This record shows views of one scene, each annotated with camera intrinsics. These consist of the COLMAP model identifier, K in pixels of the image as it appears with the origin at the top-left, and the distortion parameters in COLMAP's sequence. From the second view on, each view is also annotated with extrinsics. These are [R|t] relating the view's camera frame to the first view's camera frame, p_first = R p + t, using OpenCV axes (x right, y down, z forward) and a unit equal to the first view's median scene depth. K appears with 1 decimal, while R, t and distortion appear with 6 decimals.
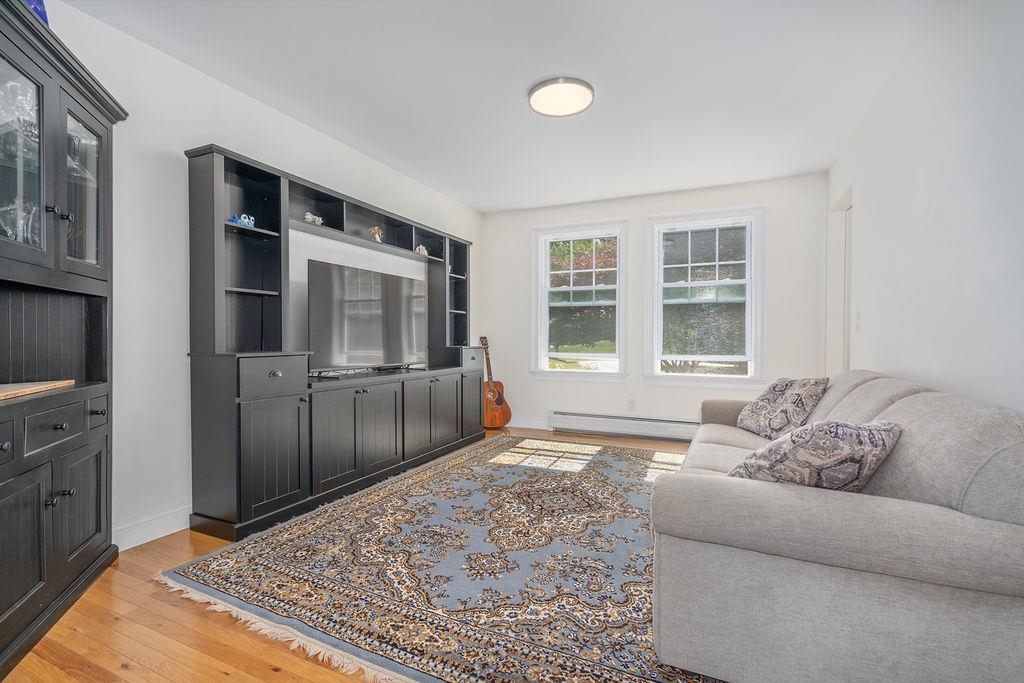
lens RADIAL K [[464.4, 0, 509.5], [0, 464.4, 343.9], [0, 0, 1]] dist [-0.007251, 0.001895]
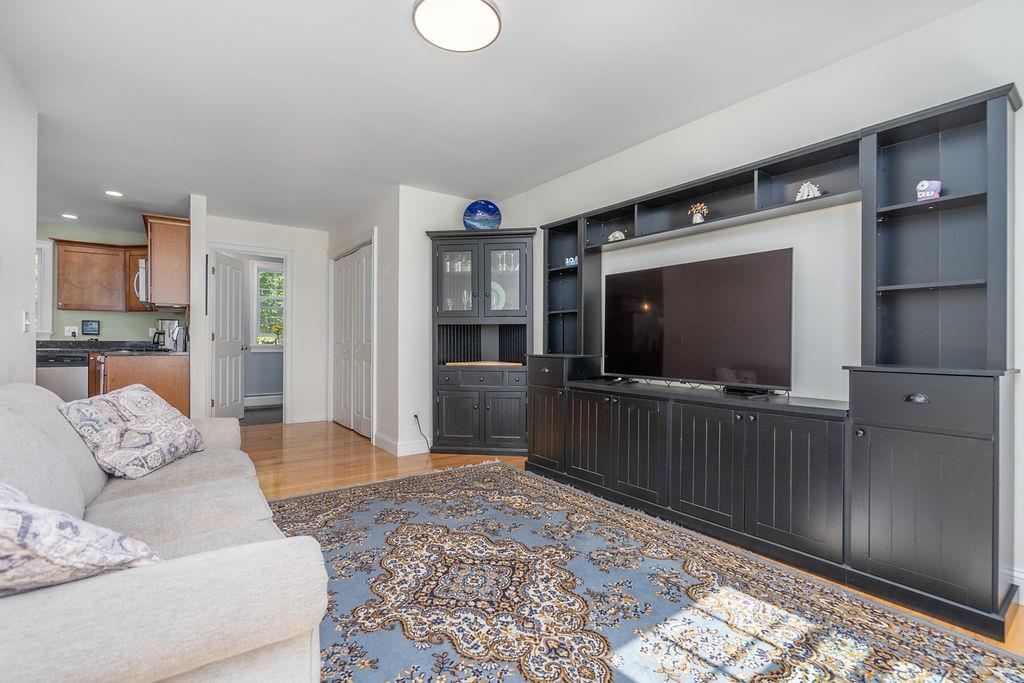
lens RADIAL K [[464.4, 0, 515.0], [0, 464.4, 345.3], [0, 0, 1]] dist [-0.007251, 0.001895]
pose [[-0.474490, -0.000451, -0.880261, 0.709640], [-0.016898, 0.999820, 0.008596, -0.020263], [0.880099, 0.018954, -0.474412, 1.427045]]
